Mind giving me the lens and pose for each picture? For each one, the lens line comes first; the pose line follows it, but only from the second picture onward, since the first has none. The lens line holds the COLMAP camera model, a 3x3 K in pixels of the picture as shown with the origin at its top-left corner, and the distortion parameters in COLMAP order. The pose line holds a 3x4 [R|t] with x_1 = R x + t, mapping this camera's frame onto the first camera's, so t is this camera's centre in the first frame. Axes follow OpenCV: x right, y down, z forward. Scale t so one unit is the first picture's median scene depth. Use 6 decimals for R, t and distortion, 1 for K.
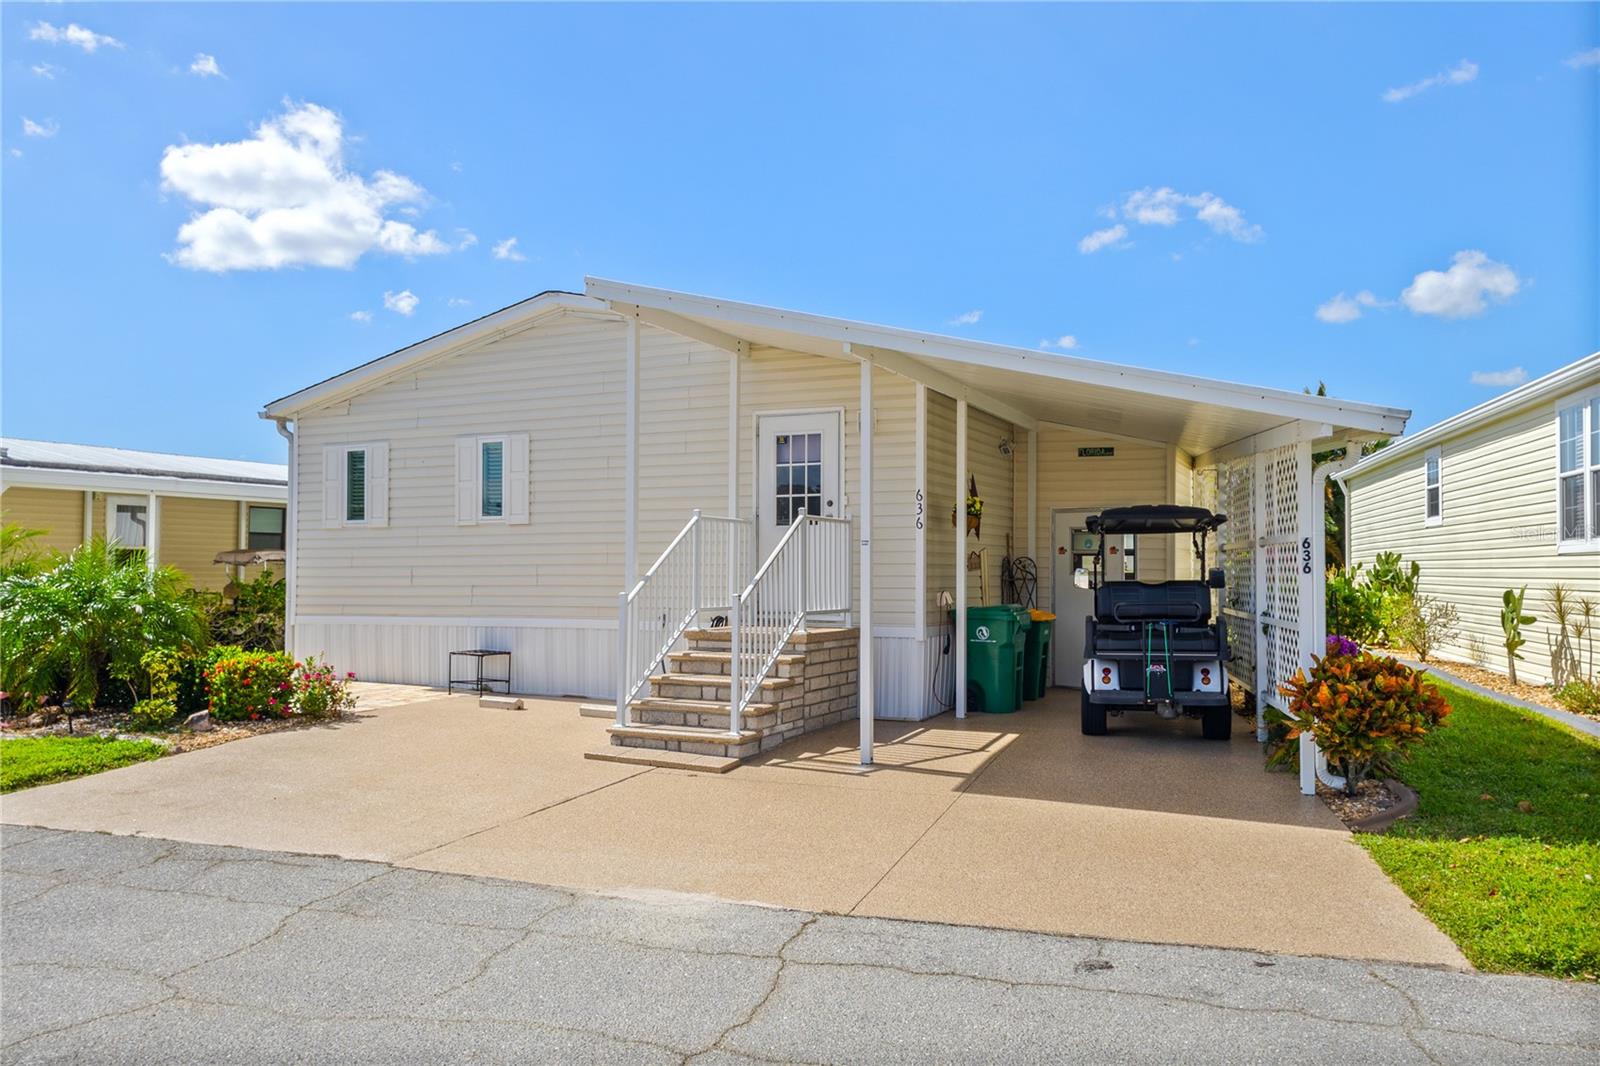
lens RADIAL K [[1187.1, 0, 800.0], [0, 1187.1, 533.0], [0, 0, 1]] dist [0.001360, -0.000335]
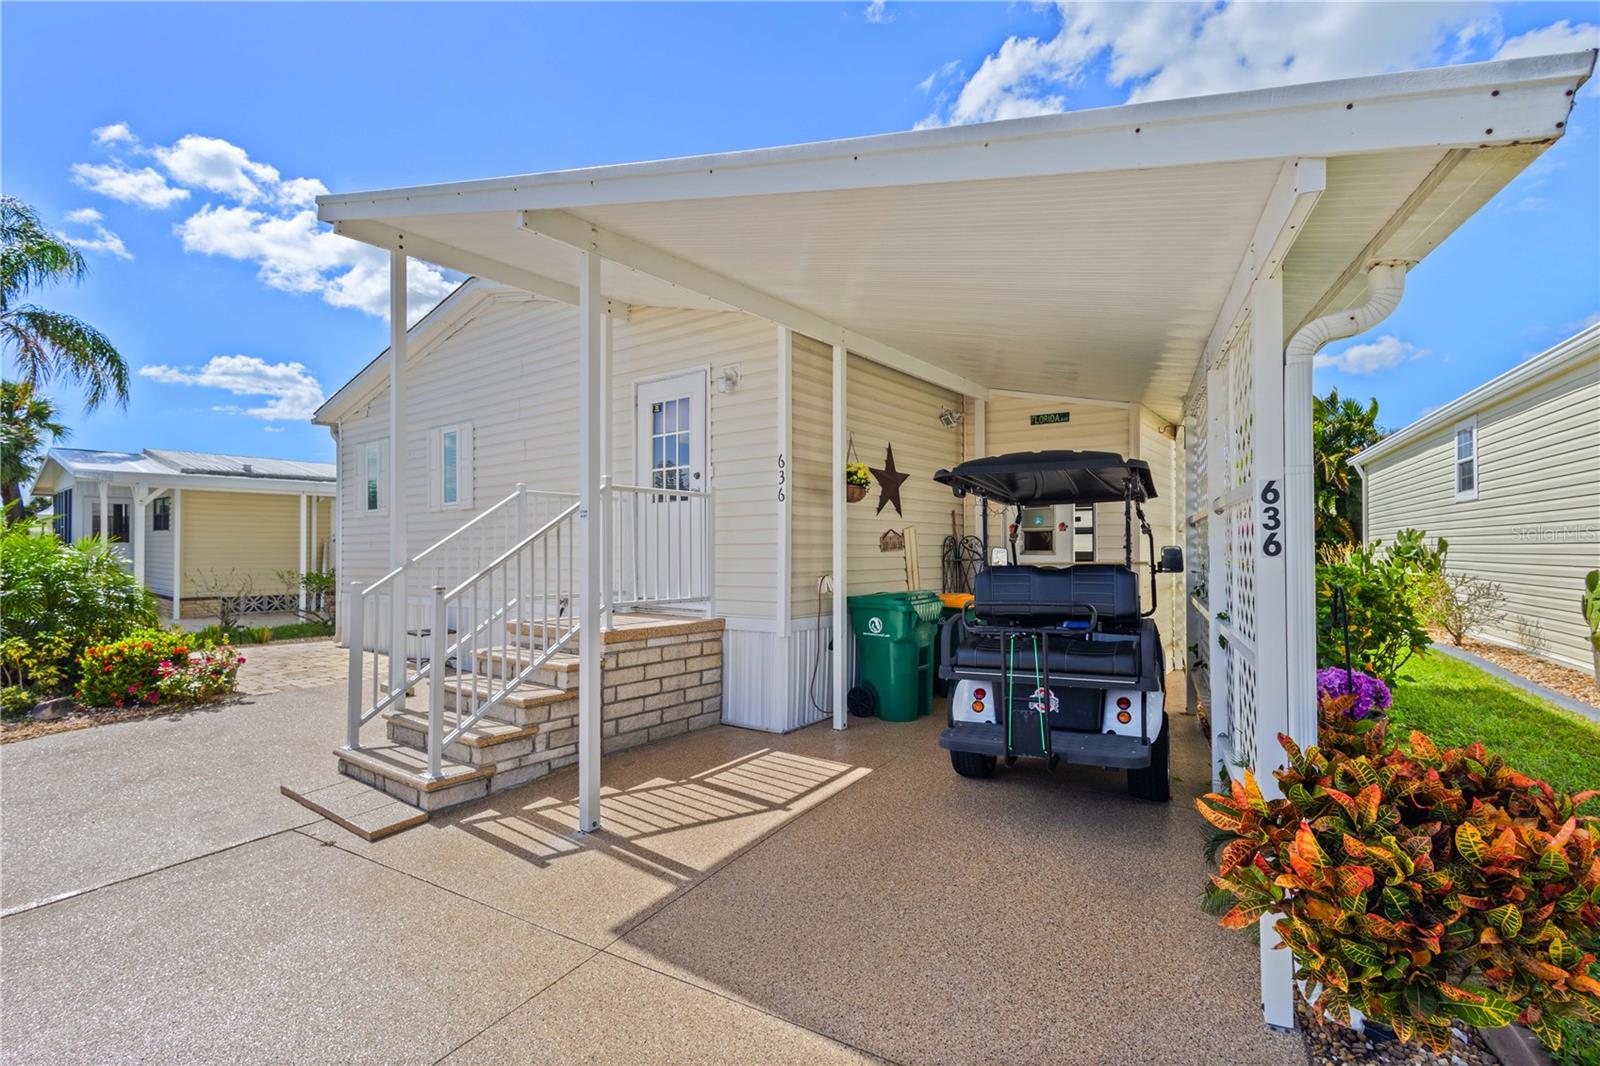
lens RADIAL K [[761.1, 0, 800.0], [0, 761.1, 533.0], [0, 0, 1]] dist [0.004277, -0.000165]
pose [[0.979012, -0.011180, -0.203494, 0.212388], [0.013004, 0.999886, 0.007625, 0.014075], [0.203385, -0.010112, 0.979047, 0.462811]]
